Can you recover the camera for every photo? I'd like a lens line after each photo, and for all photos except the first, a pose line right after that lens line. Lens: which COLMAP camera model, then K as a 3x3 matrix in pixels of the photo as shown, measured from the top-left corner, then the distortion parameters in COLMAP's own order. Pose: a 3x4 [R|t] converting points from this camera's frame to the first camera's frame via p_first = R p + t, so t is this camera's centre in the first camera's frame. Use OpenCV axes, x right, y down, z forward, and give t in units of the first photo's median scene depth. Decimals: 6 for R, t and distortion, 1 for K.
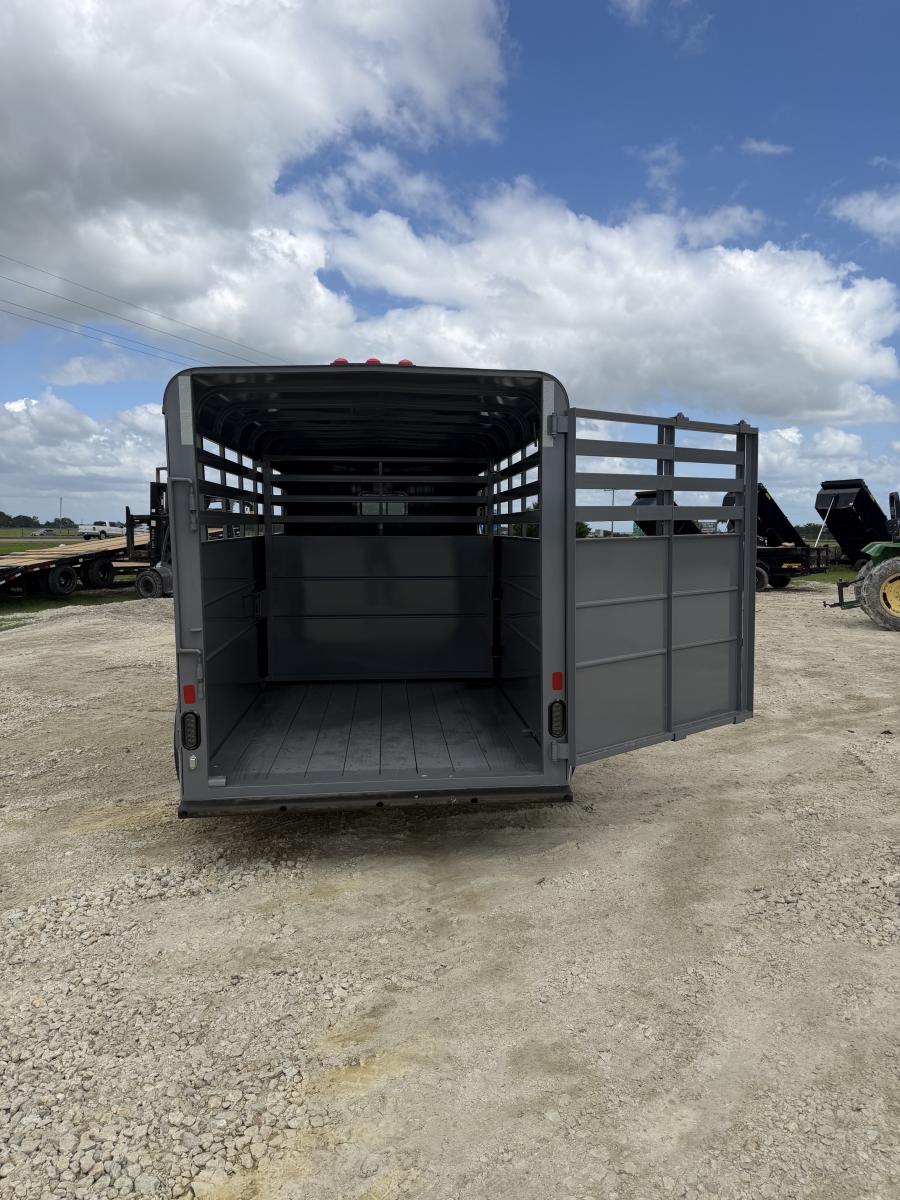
lens RADIAL K [[857.5, 0, 450.0], [0, 857.5, 600.0], [0, 0, 1]] dist [0.089415, -0.147236]
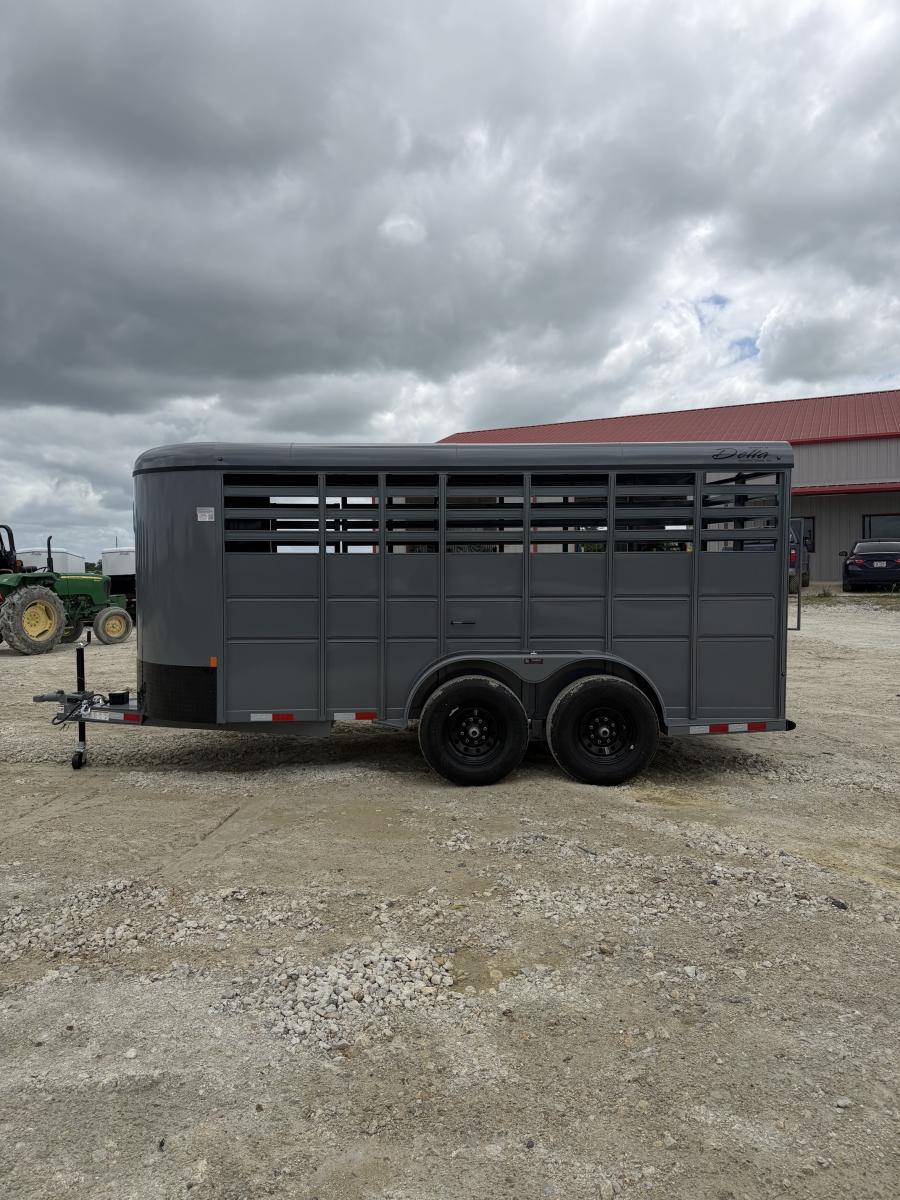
lens RADIAL K [[864.5, 0, 445.2], [0, 864.5, 584.0], [0, 0, 1]] dist [0.002935, -0.001031]
pose [[0.062204, -0.035108, 0.997446, -1.717129], [0.096644, 0.994897, 0.028991, -0.100078], [-0.993373, 0.094594, 0.065280, 1.371247]]
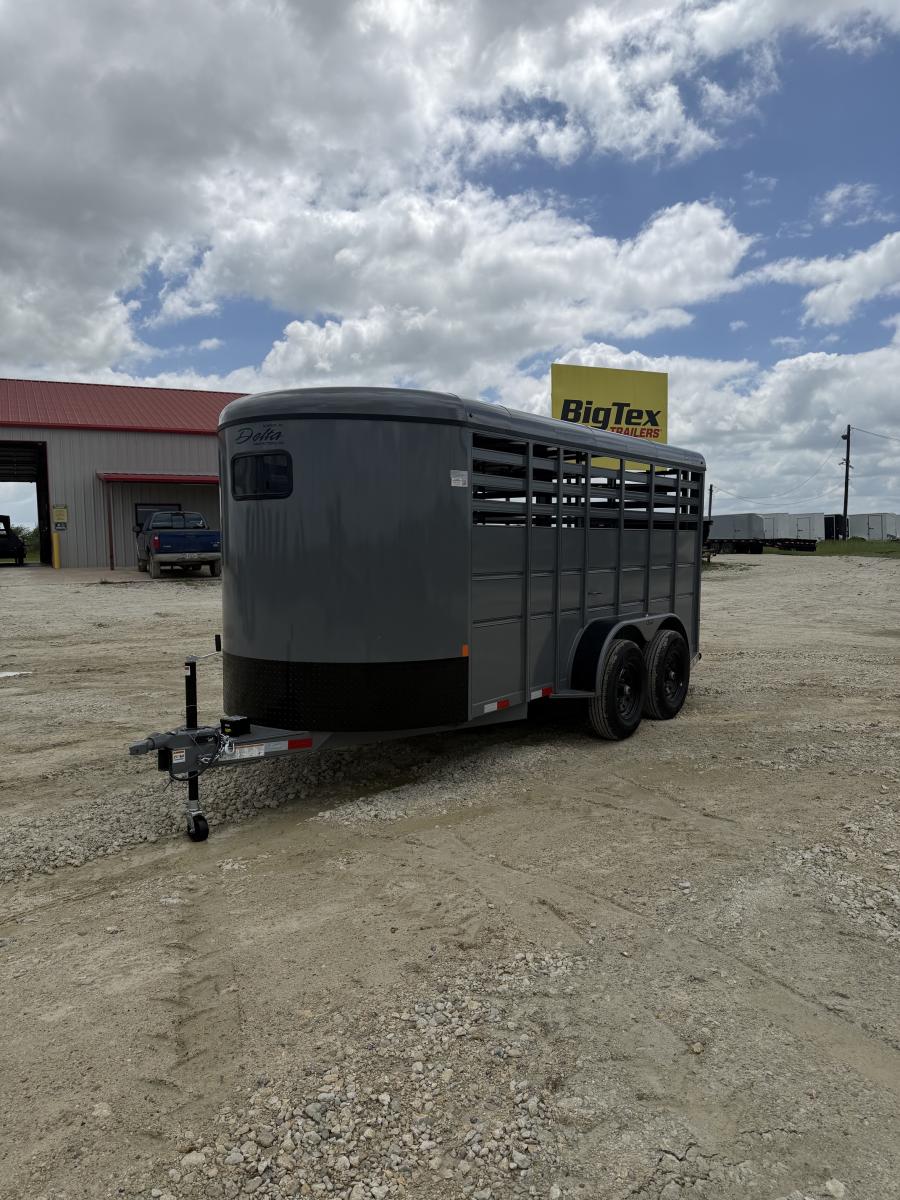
lens RADIAL K [[864.5, 0, 445.2], [0, 864.5, 584.0], [0, 0, 1]] dist [0.002935, -0.001031]
pose [[-0.738540, -0.029785, 0.673552, -1.144161], [0.069400, 0.990358, 0.119891, -0.207745], [-0.670629, 0.135289, -0.729352, 2.714481]]
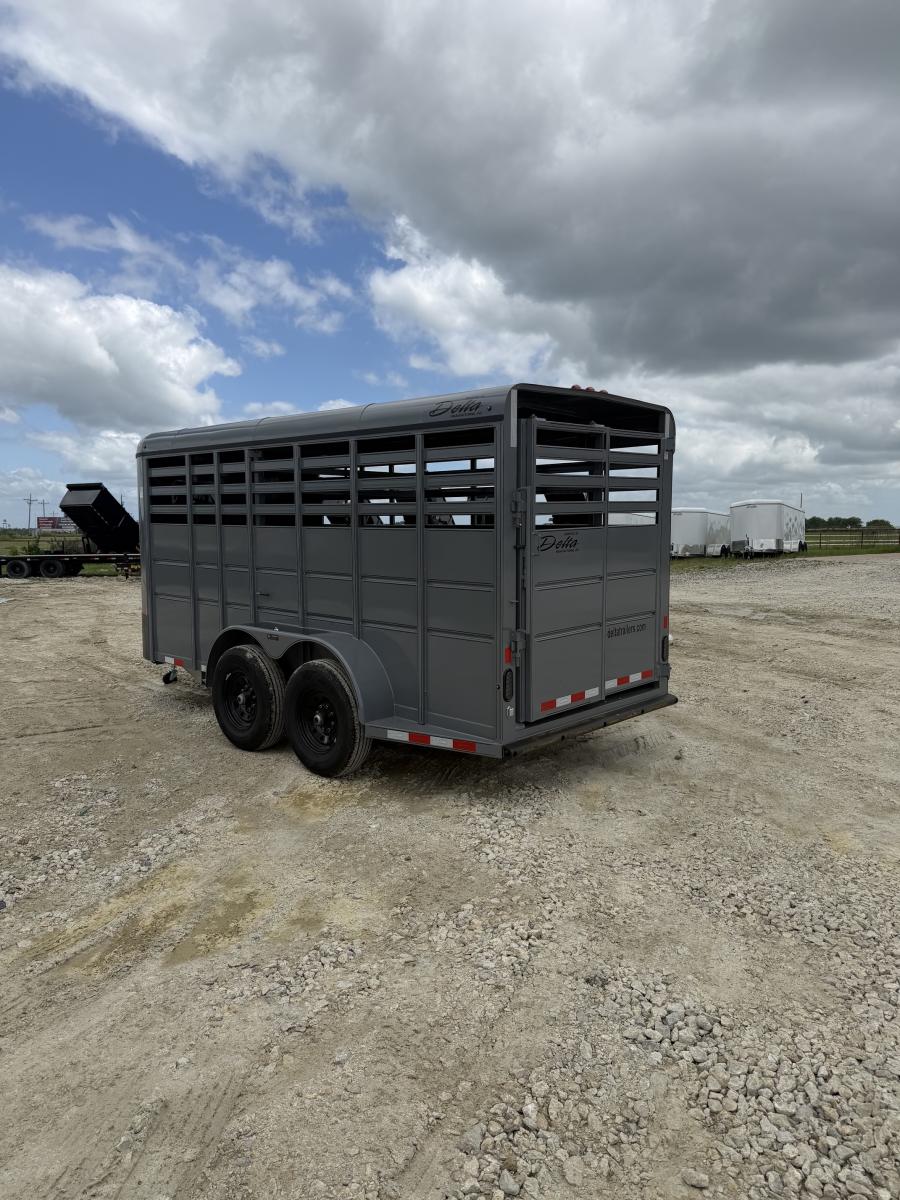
lens RADIAL K [[857.5, 0, 450.0], [0, 857.5, 600.0], [0, 0, 1]] dist [0.089415, -0.147236]
pose [[0.743307, -0.068998, 0.665383, -1.052418], [0.064999, 0.997409, 0.030817, -0.008748], [-0.665785, 0.020343, 0.745866, 0.153236]]
